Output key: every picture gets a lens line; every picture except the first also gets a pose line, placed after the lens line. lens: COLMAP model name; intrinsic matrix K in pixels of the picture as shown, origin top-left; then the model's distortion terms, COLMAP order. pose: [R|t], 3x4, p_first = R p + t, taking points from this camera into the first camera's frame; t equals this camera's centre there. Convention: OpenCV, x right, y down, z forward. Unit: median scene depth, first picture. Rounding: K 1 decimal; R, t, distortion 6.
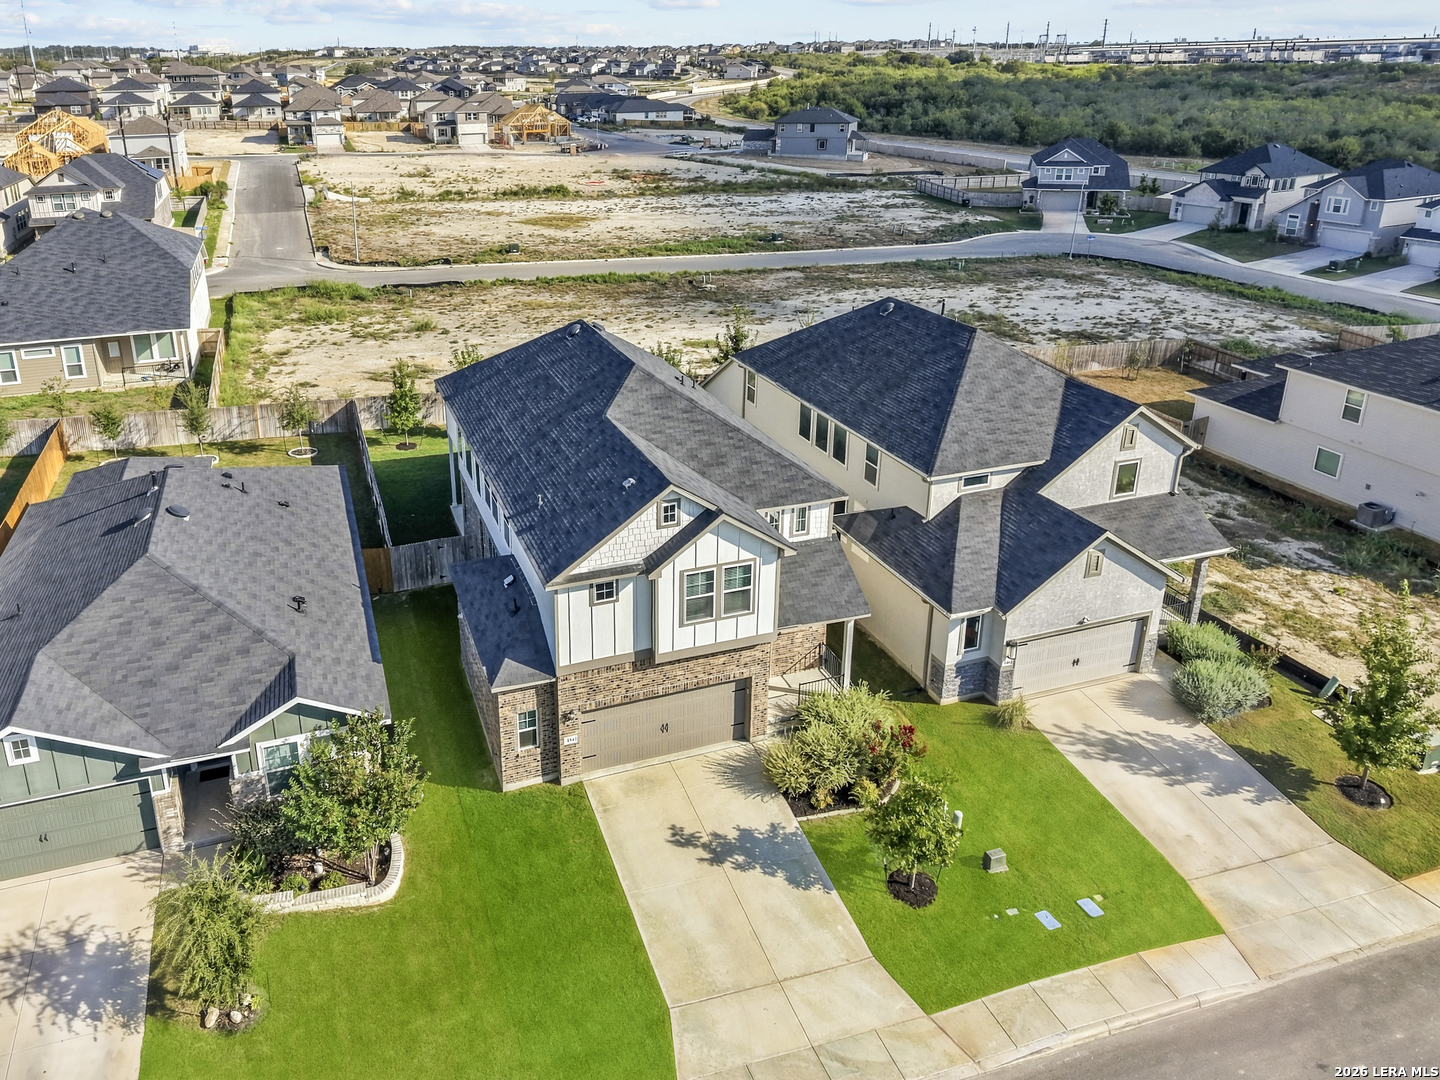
lens RADIAL K [[1011.0, 0, 652.5], [0, 1011.0, 496.7], [0, 0, 1]] dist [0.009732, -0.018648]
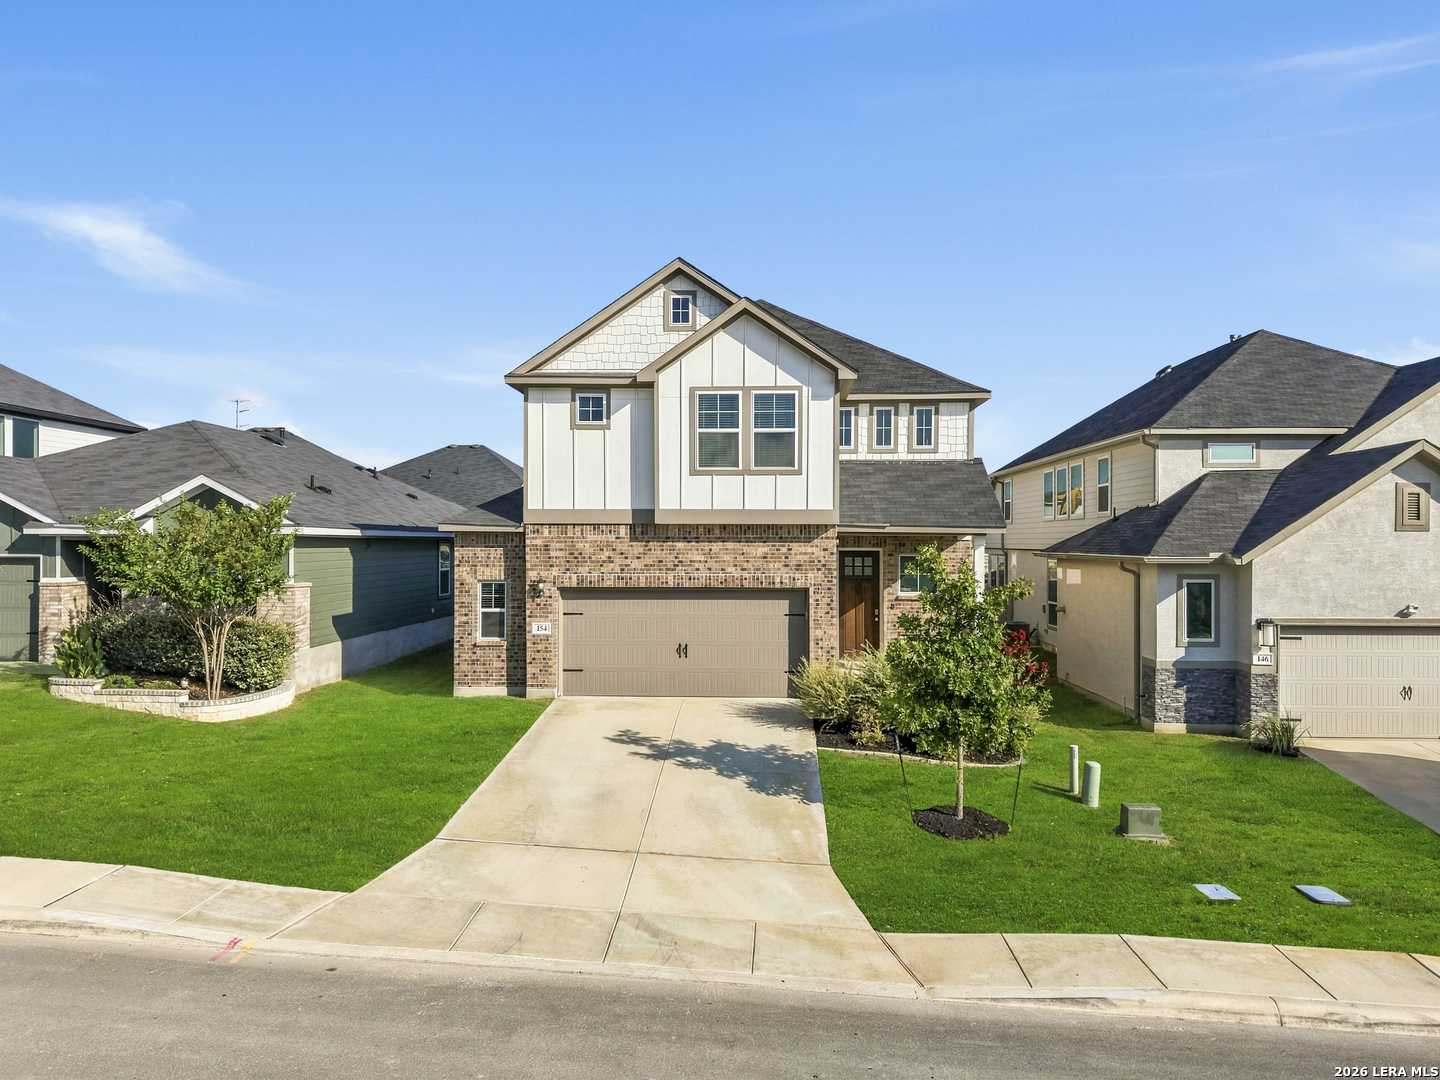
lens RADIAL K [[1011.0, 0, 652.5], [0, 1011.0, 496.7], [0, 0, 1]] dist [0.009732, -0.018648]
pose [[0.931910, 0.023309, -0.361939, 0.264559], [-0.139331, 0.944365, -0.297930, 0.363314], [0.334858, 0.328073, 0.883311, 0.344723]]
